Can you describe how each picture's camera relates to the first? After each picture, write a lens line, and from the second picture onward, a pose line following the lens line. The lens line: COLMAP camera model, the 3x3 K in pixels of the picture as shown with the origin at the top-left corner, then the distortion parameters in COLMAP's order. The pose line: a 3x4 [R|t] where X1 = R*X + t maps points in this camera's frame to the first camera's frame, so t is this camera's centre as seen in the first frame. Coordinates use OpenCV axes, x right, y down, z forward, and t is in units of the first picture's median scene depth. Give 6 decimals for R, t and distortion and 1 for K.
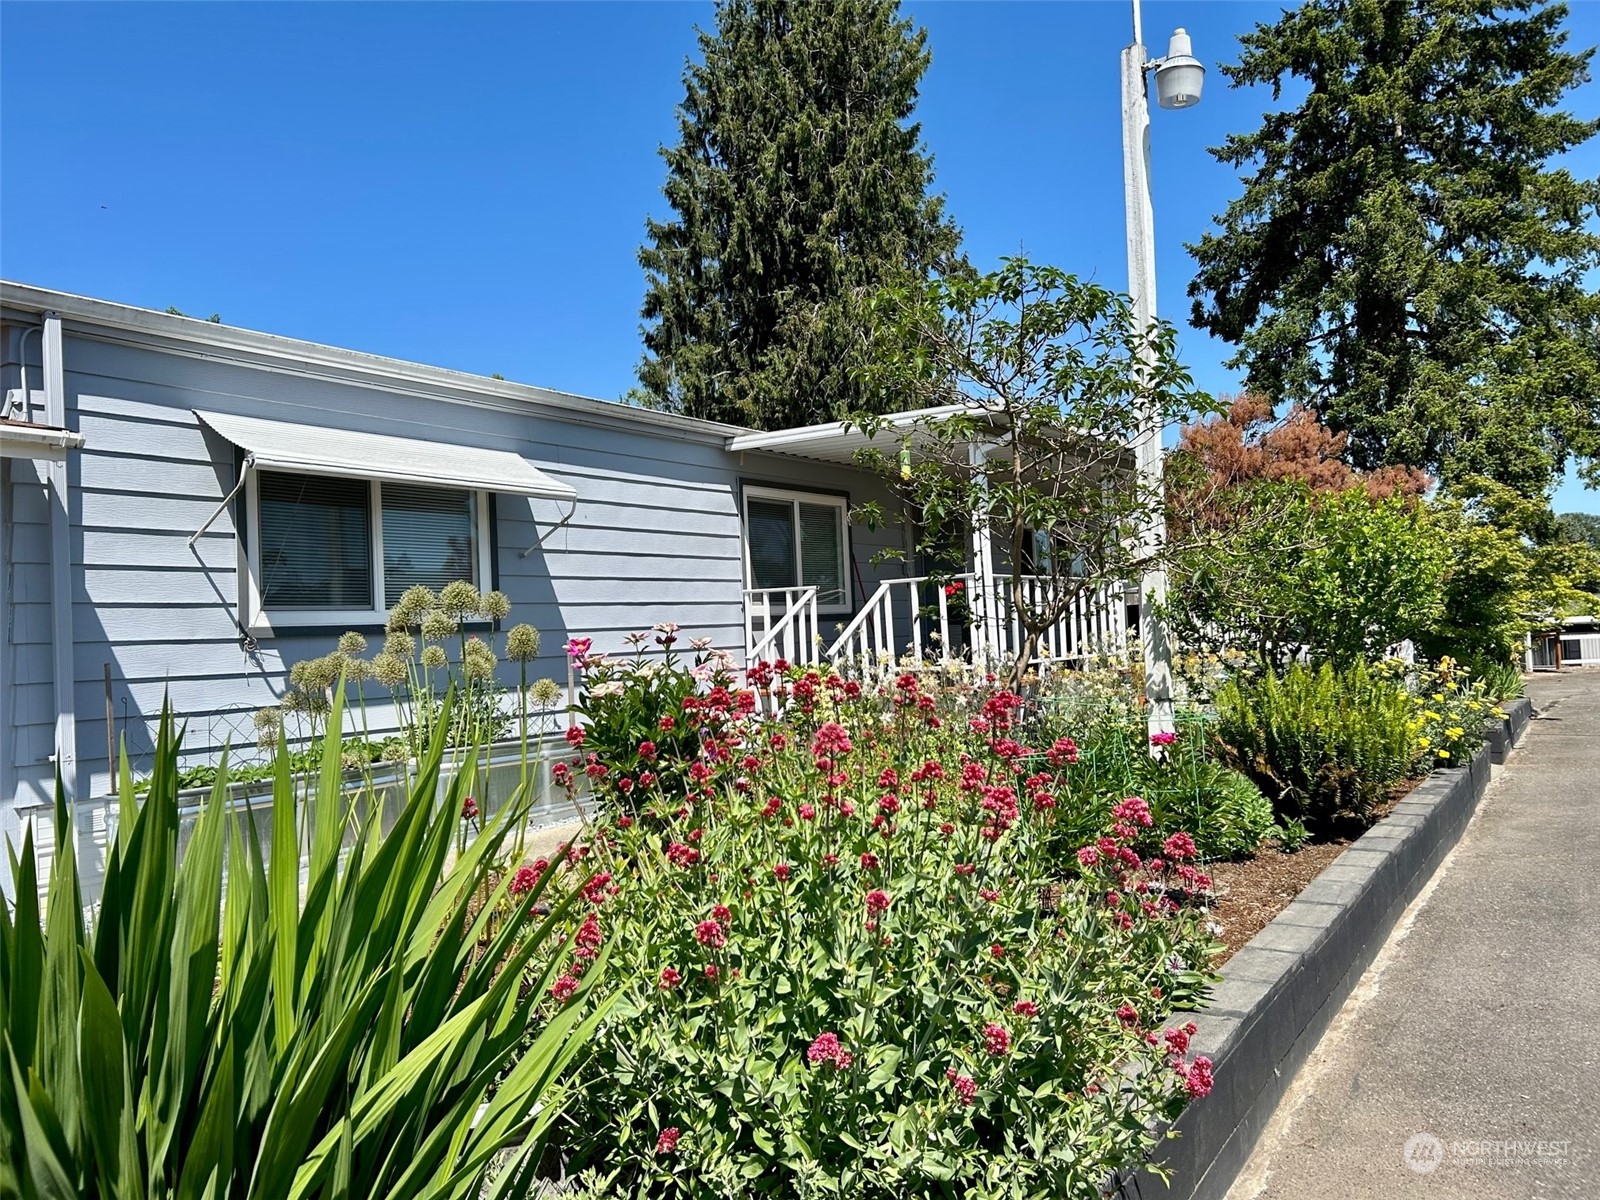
lens RADIAL K [[1213.9, 0, 804.8], [0, 1213.9, 588.4], [0, 0, 1]] dist [0.052363, -0.046994]
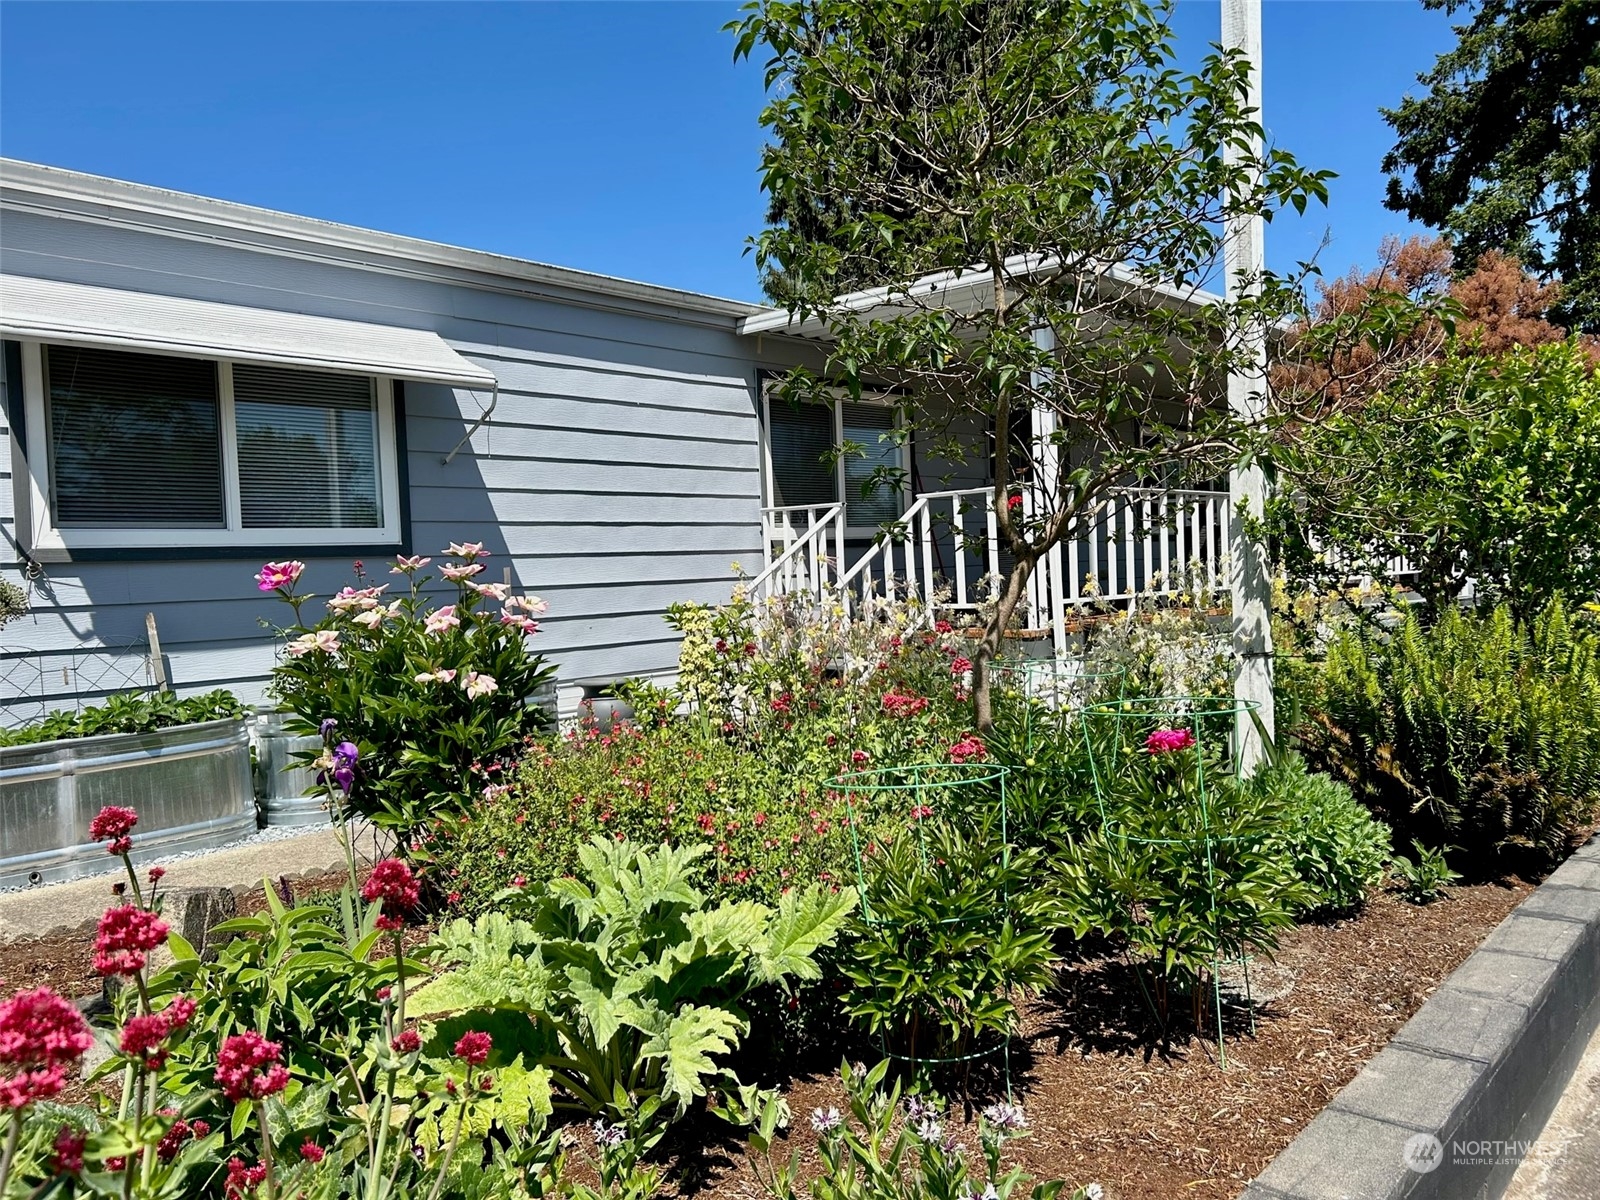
lens RADIAL K [[1213.9, 0, 804.9], [0, 1213.9, 605.1], [0, 0, 1]] dist [0.052363, -0.046994]
pose [[0.990477, 0.007817, -0.137460, 0.114740], [0.002266, 0.997326, 0.073043, 0.009121], [0.137663, -0.072659, 0.987811, 0.232470]]
